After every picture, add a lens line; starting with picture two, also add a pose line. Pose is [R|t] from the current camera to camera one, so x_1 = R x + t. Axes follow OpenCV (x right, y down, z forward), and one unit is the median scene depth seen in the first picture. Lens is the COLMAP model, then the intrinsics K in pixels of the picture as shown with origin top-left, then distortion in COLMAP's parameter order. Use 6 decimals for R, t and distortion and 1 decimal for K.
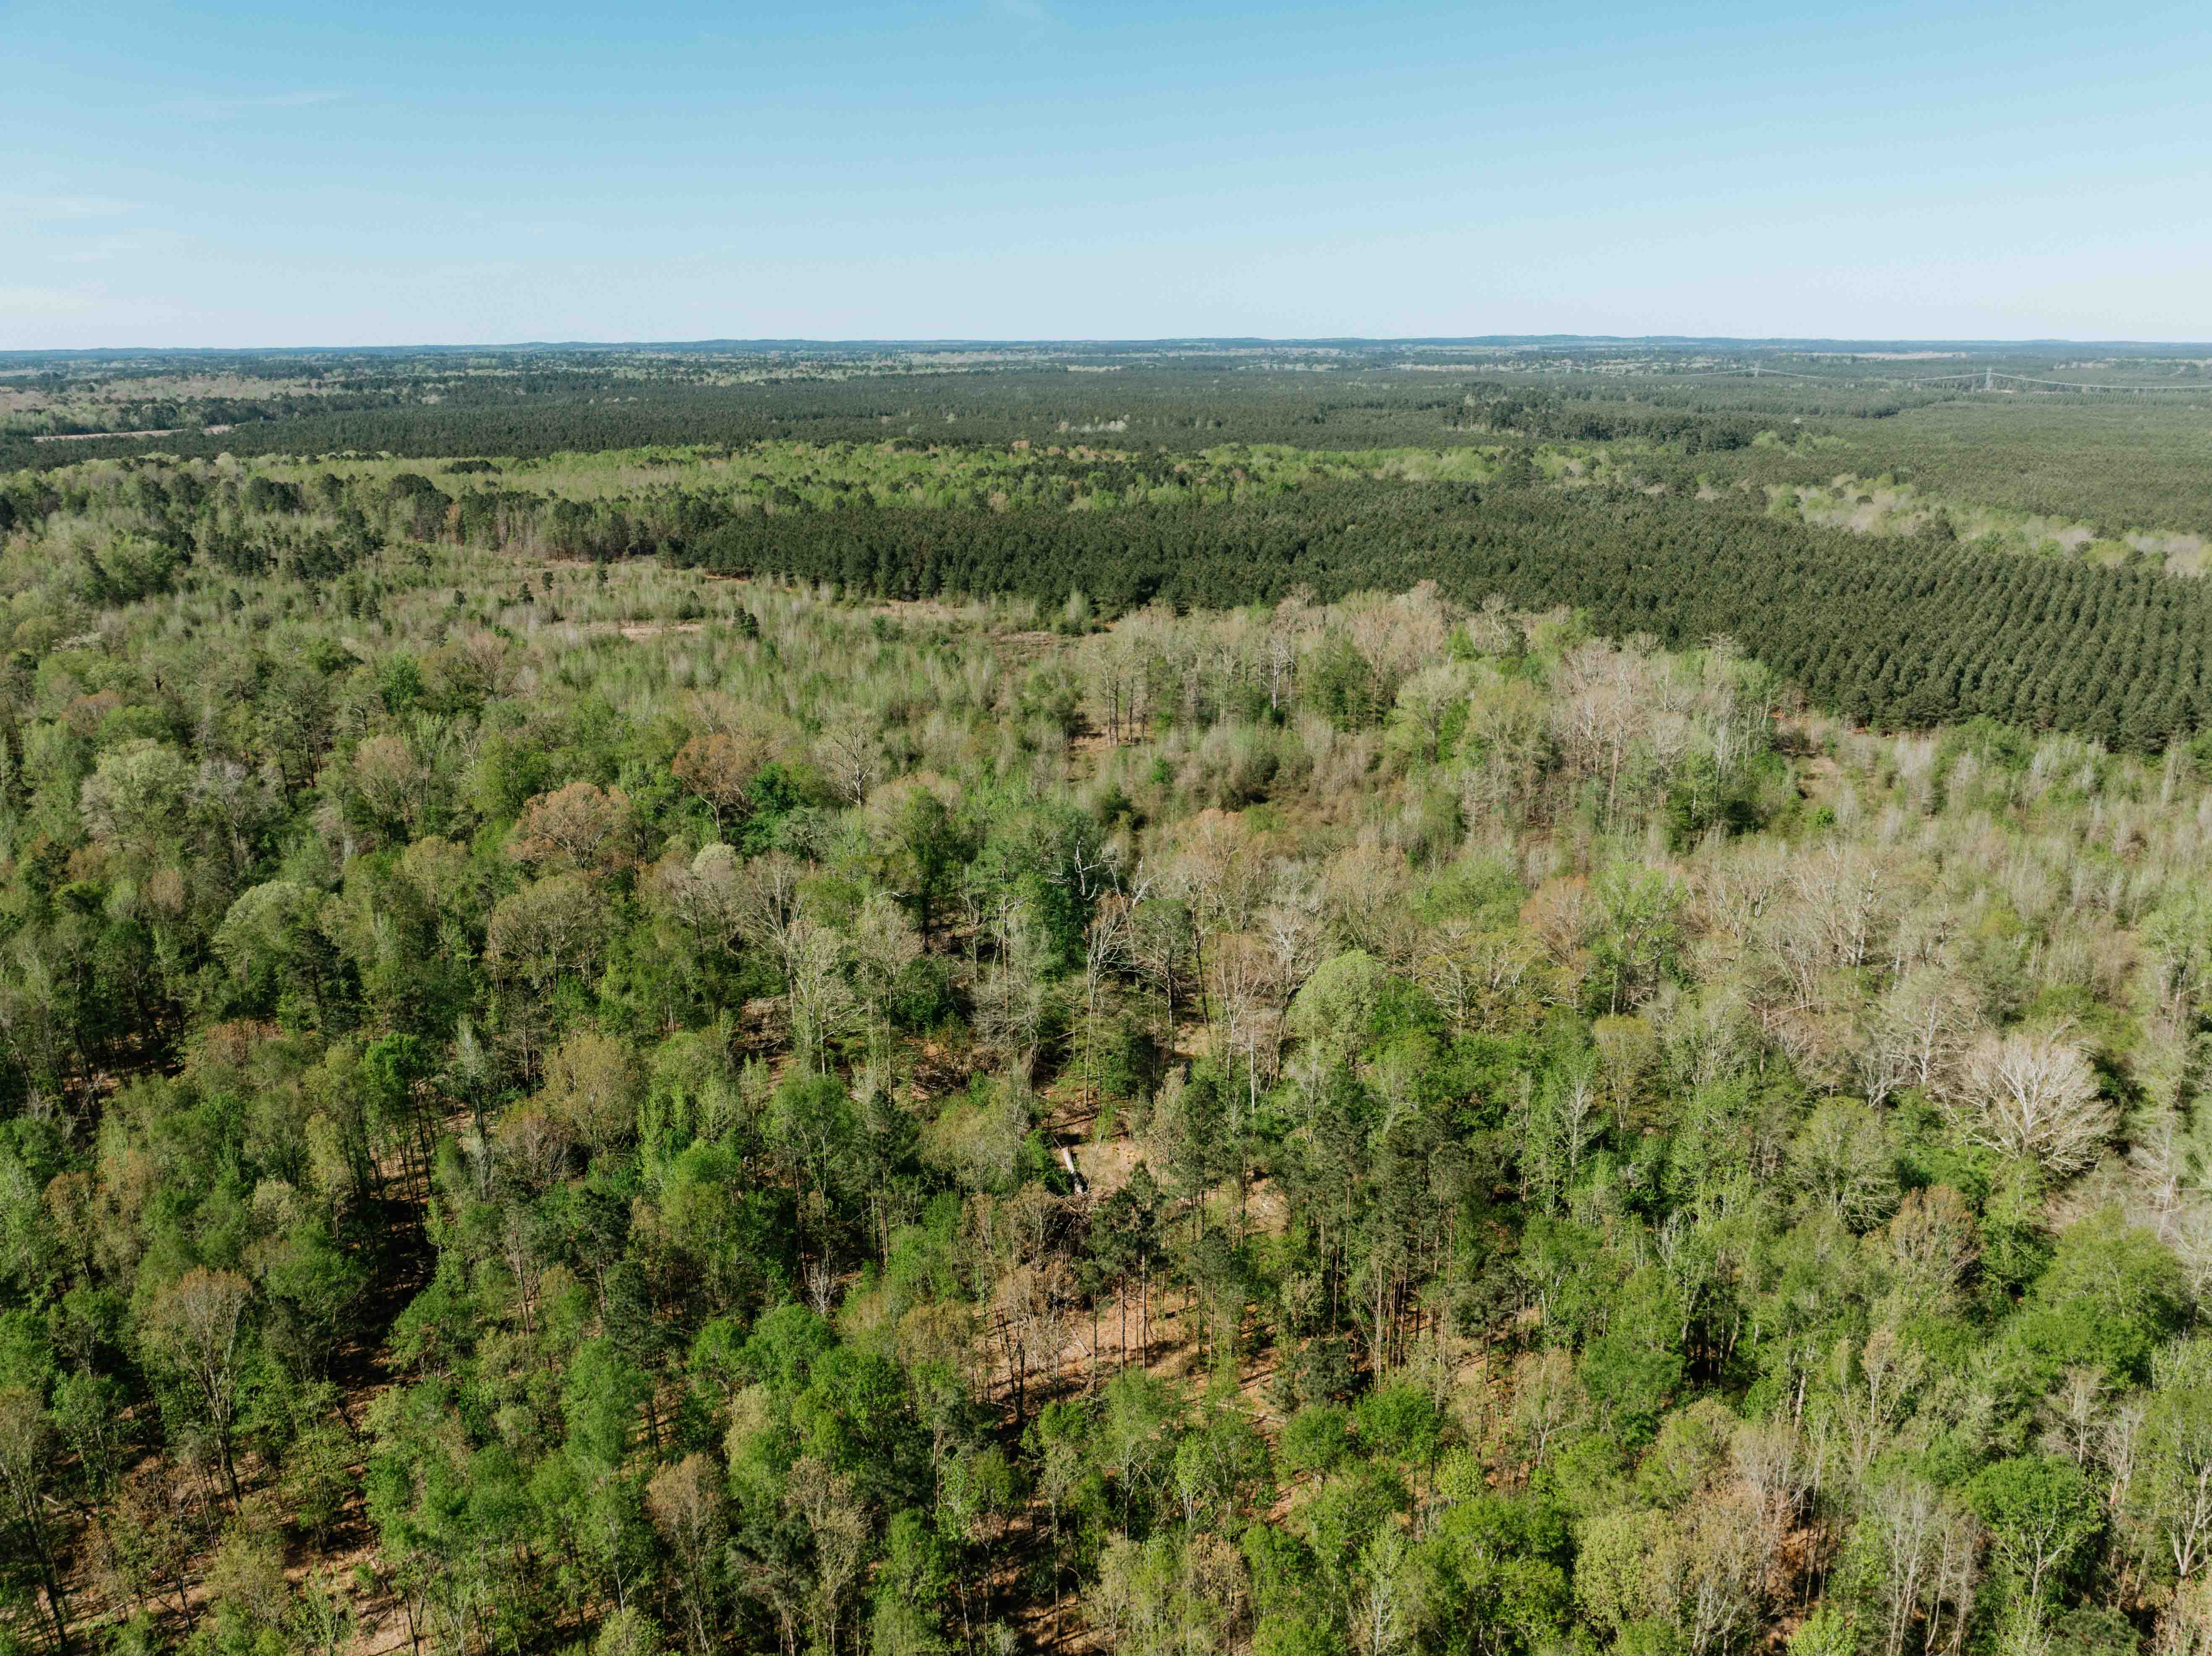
lens RADIAL K [[1556.3, 0, 1110.1], [0, 1556.3, 816.8], [0, 0, 1]] dist [-0.047966, 0.016582]
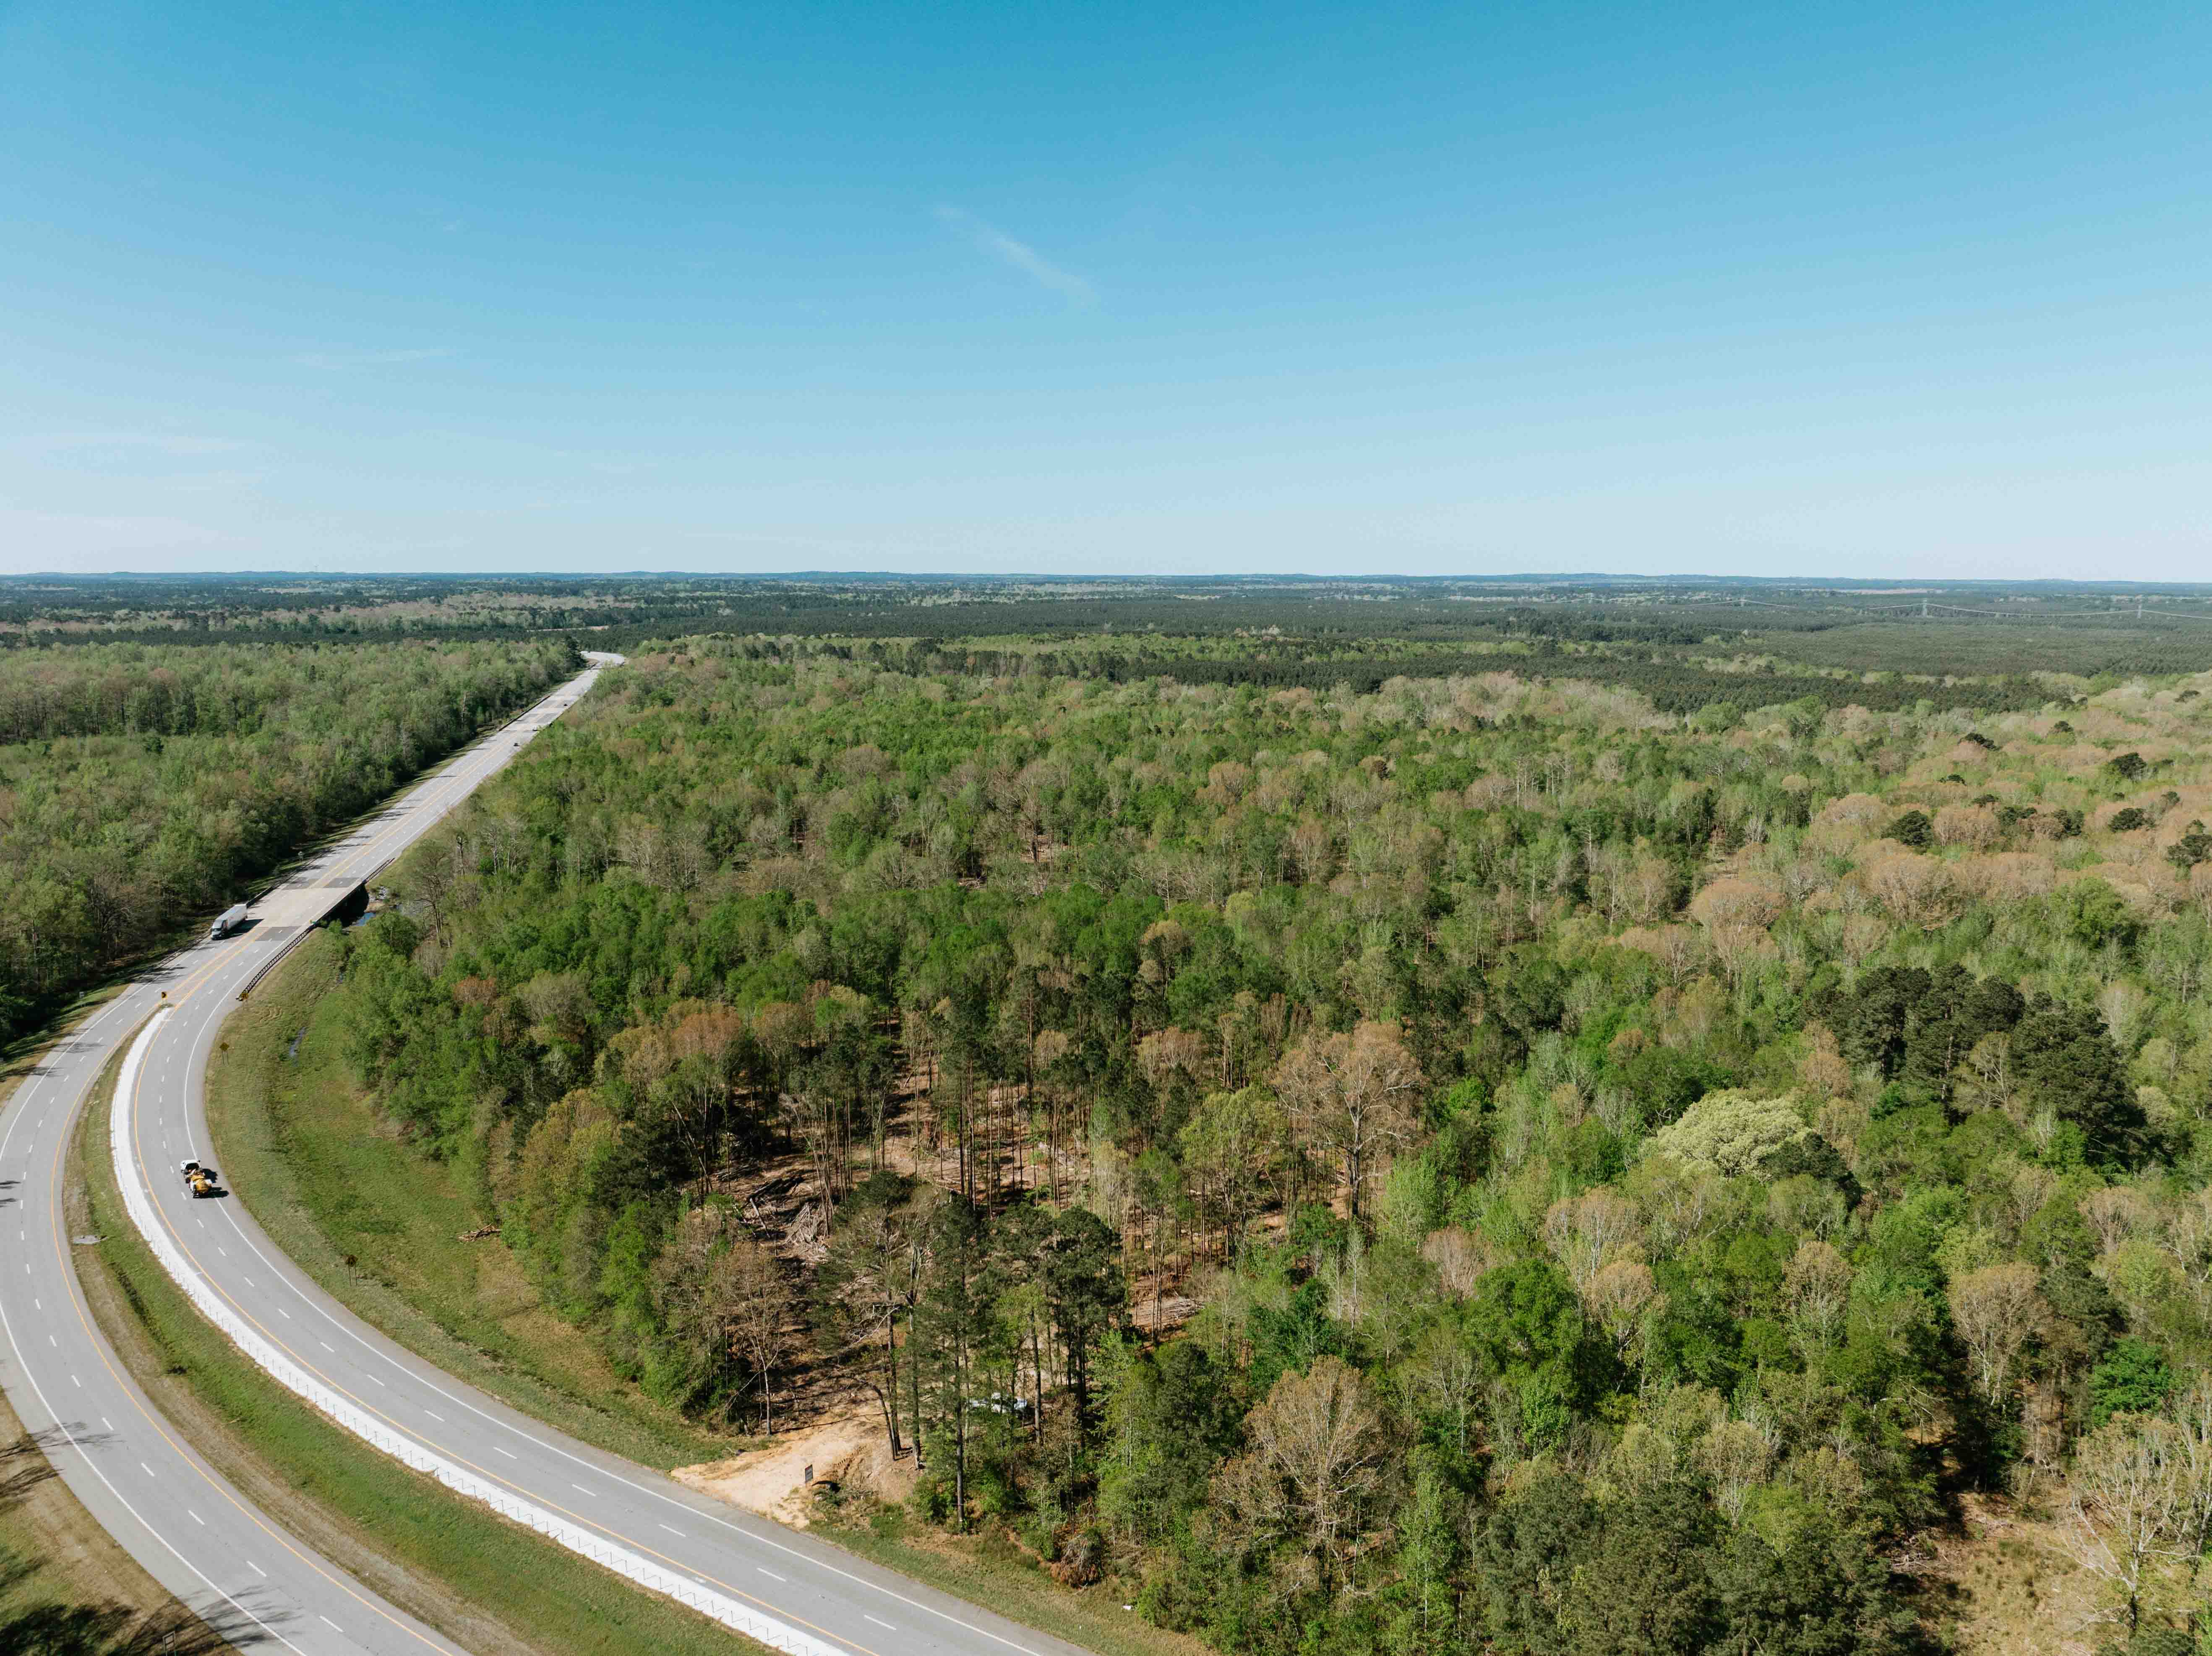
lens RADIAL K [[1556.3, 0, 1101.3], [0, 1556.3, 781.2], [0, 0, 1]] dist [-0.047966, 0.016582]
pose [[0.999436, 0.011829, -0.031430, -0.281337], [-0.016883, 0.986023, -0.165754, 0.343116], [0.029030, 0.166192, 0.985666, -1.098115]]
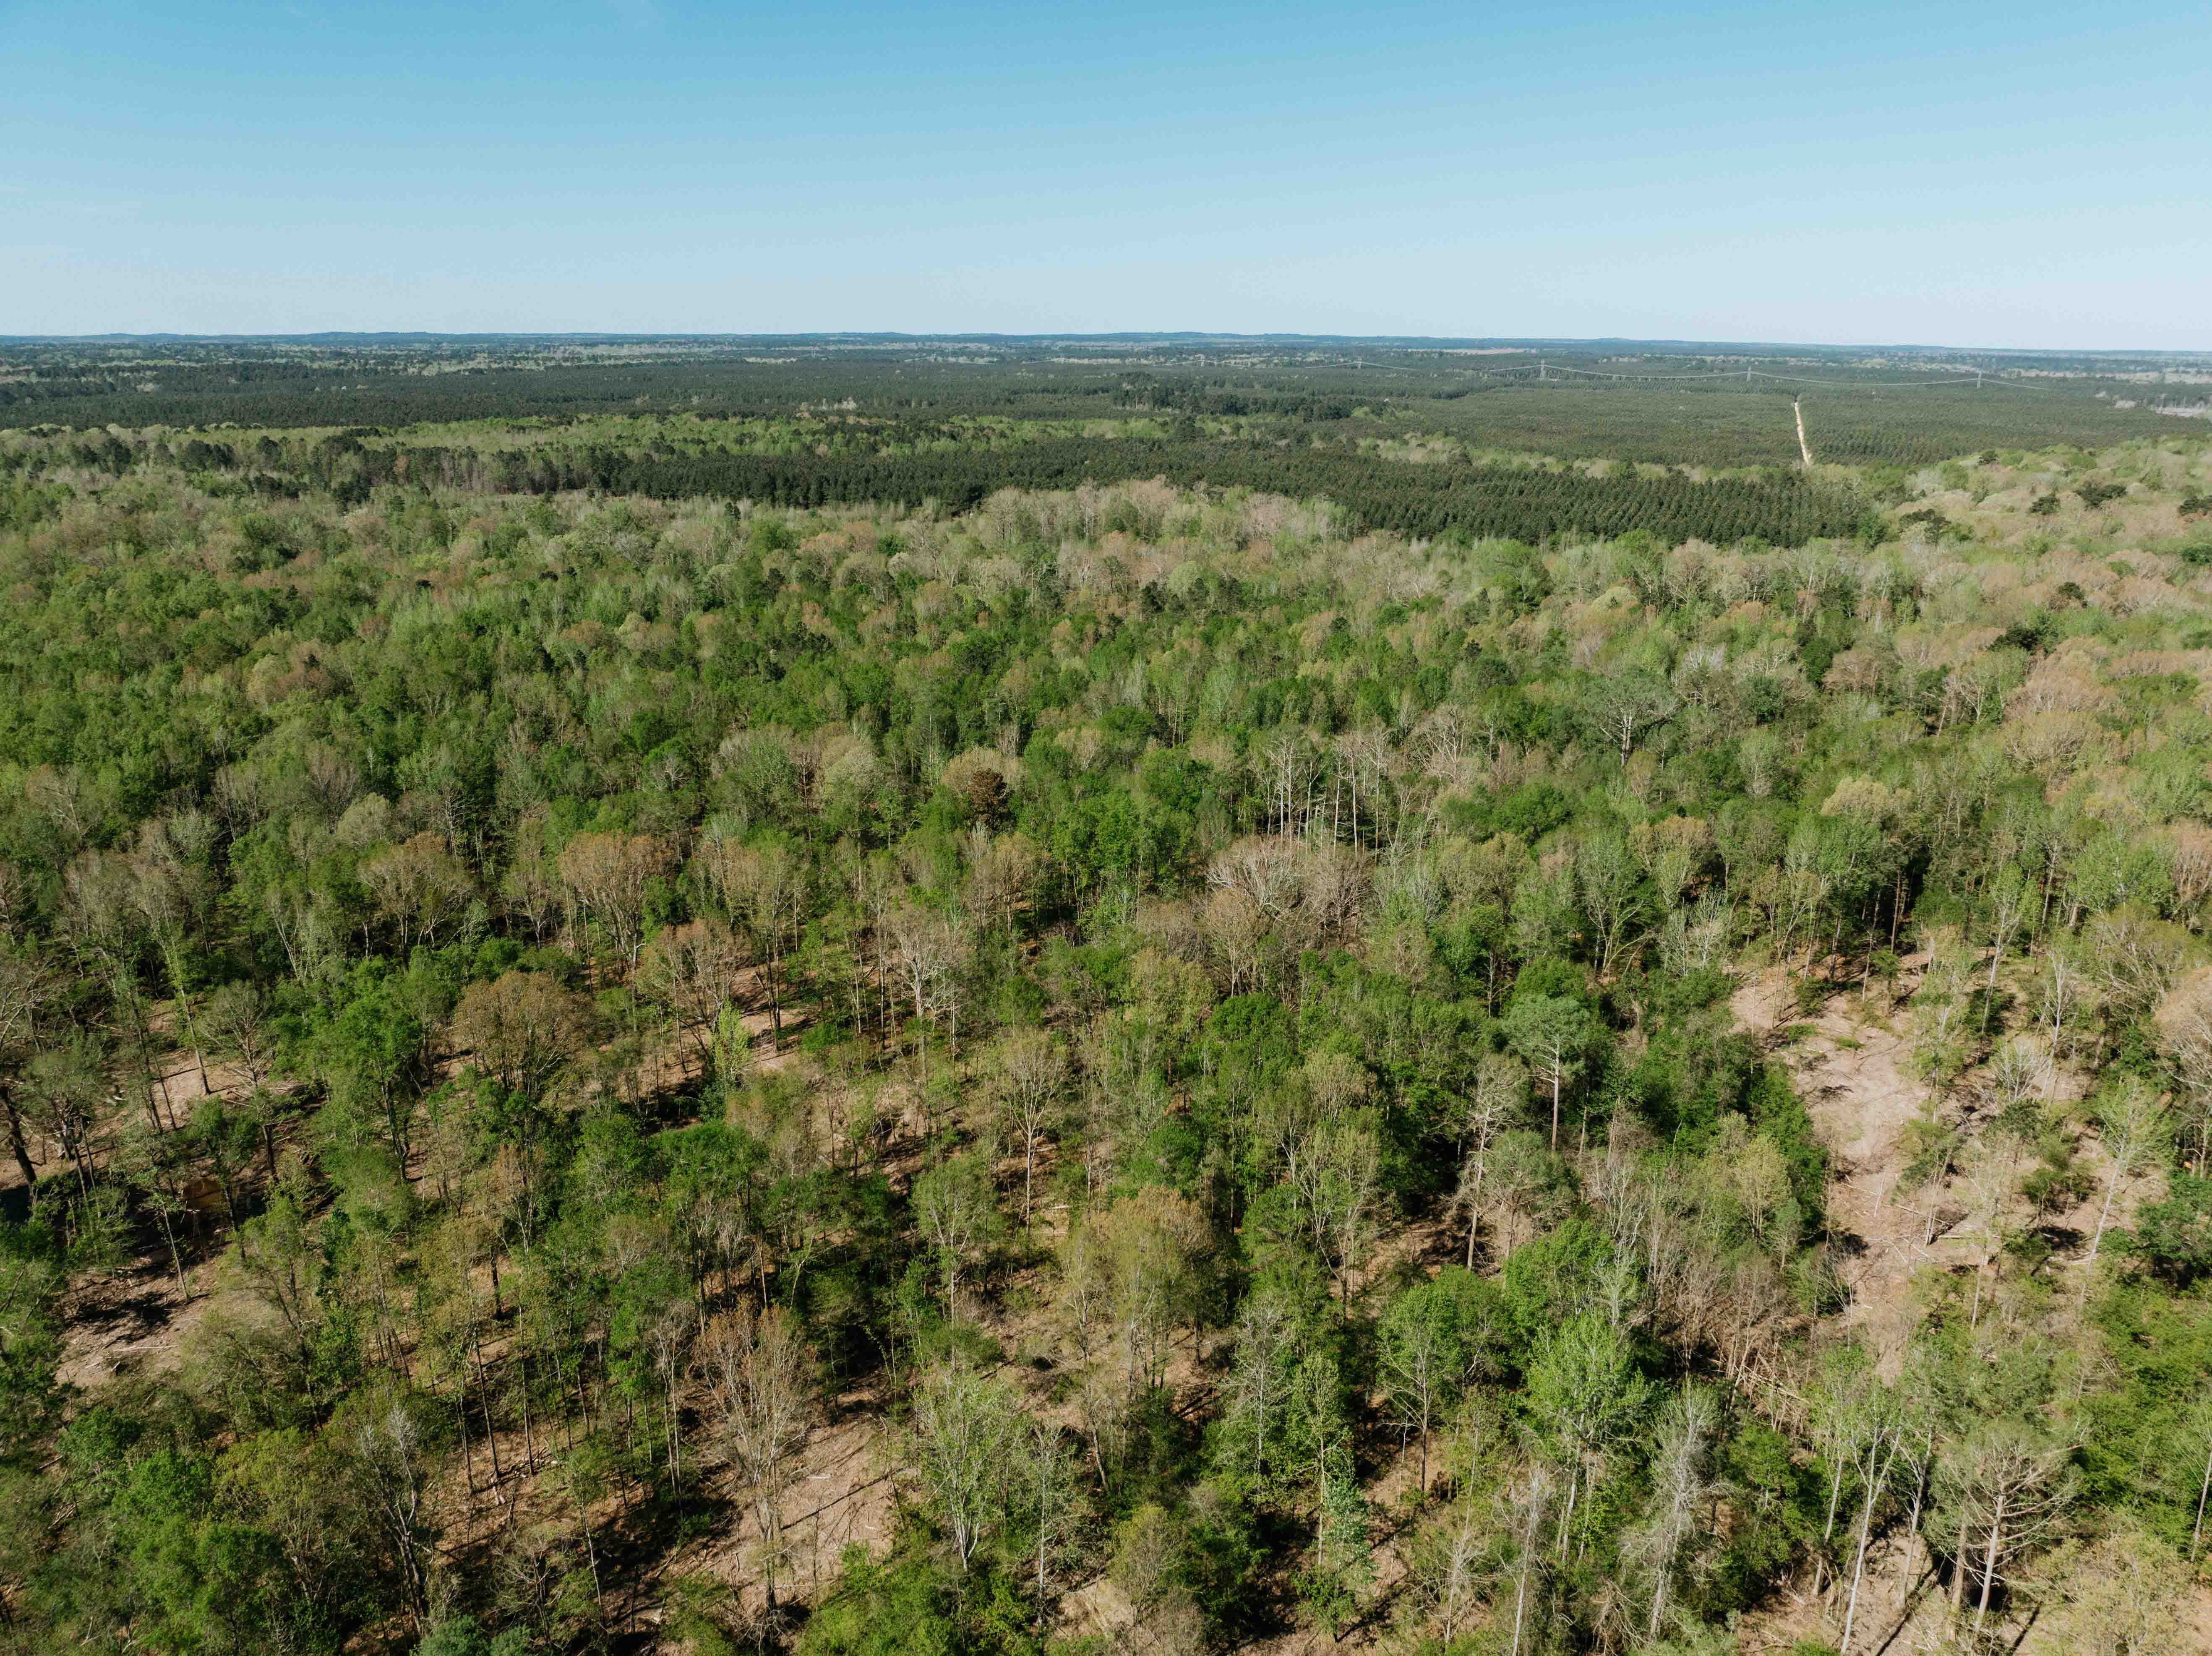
lens RADIAL K [[1556.3, 0, 1107.6], [0, 1556.3, 822.7], [0, 0, 1]] dist [-0.047966, 0.016582]
pose [[0.974888, -0.056339, 0.215451, -0.193583], [0.054981, 0.998412, 0.012297, 0.165192], [-0.215802, -0.000143, 0.976437, -0.527677]]
